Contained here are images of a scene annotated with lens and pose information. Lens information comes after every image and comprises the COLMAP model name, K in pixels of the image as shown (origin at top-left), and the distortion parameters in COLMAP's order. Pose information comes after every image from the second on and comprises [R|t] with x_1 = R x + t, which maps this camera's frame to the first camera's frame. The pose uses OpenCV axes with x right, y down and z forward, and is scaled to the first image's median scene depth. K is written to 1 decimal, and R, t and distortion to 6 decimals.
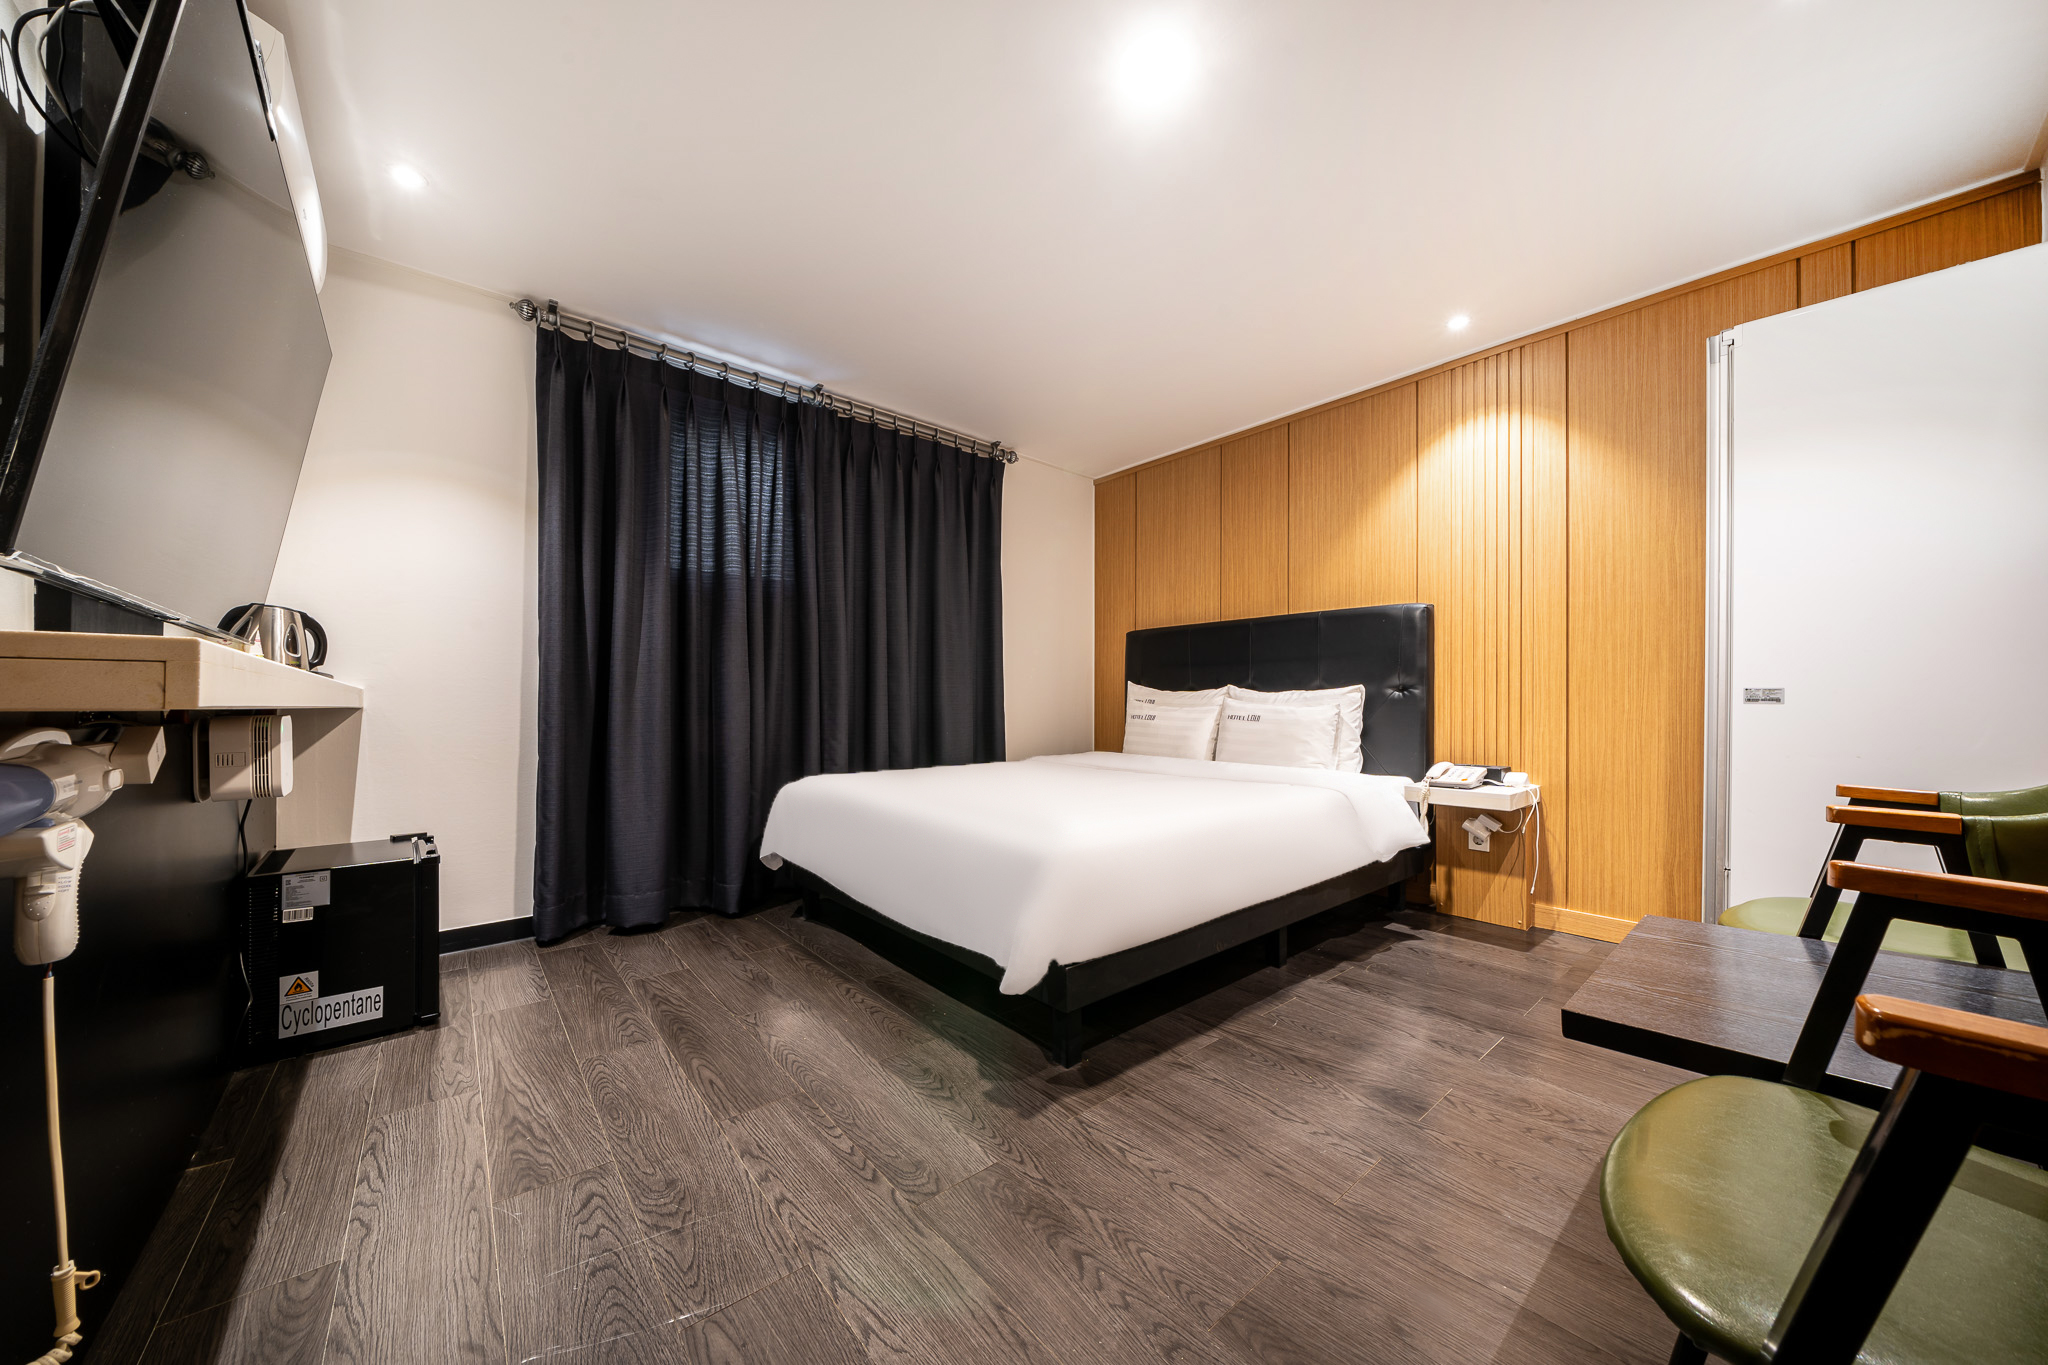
lens RADIAL K [[689.5, 0, 1018.2], [0, 689.5, 703.6], [0, 0, 1]] dist [-0.017511, 0.000087]
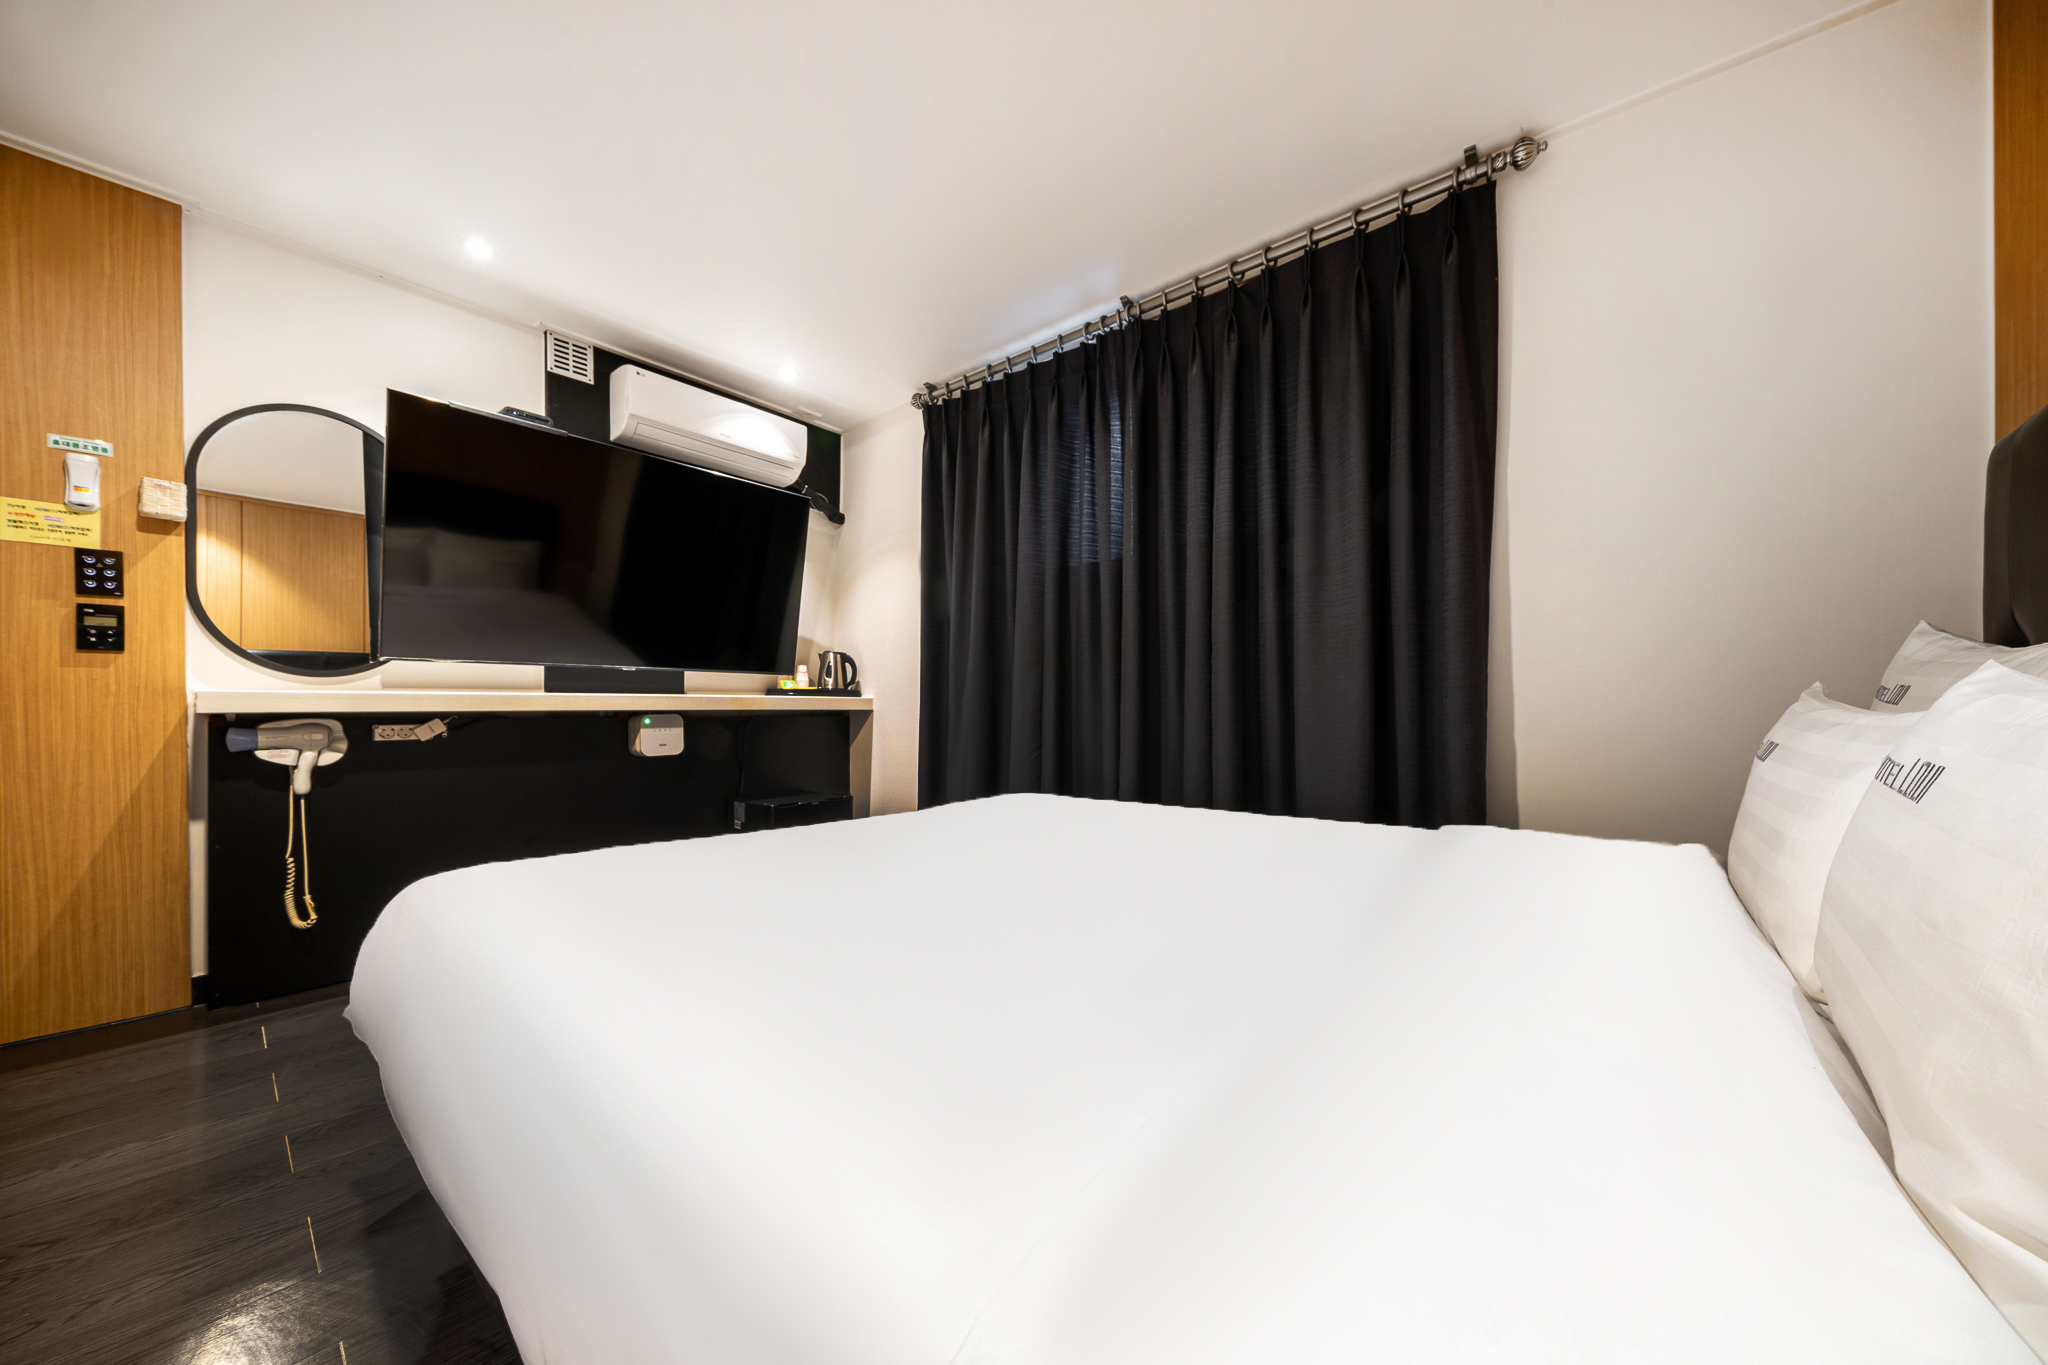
lens RADIAL K [[670.0, 0, 1011.3], [0, 670.0, 709.9], [0, 0, 1]] dist [-0.000186, 0.000044]
pose [[0.186439, 0.004573, -0.982456, 0.437777], [0.005416, 0.999969, 0.005682, -0.000935], [0.982452, -0.006380, 0.186409, 0.721854]]
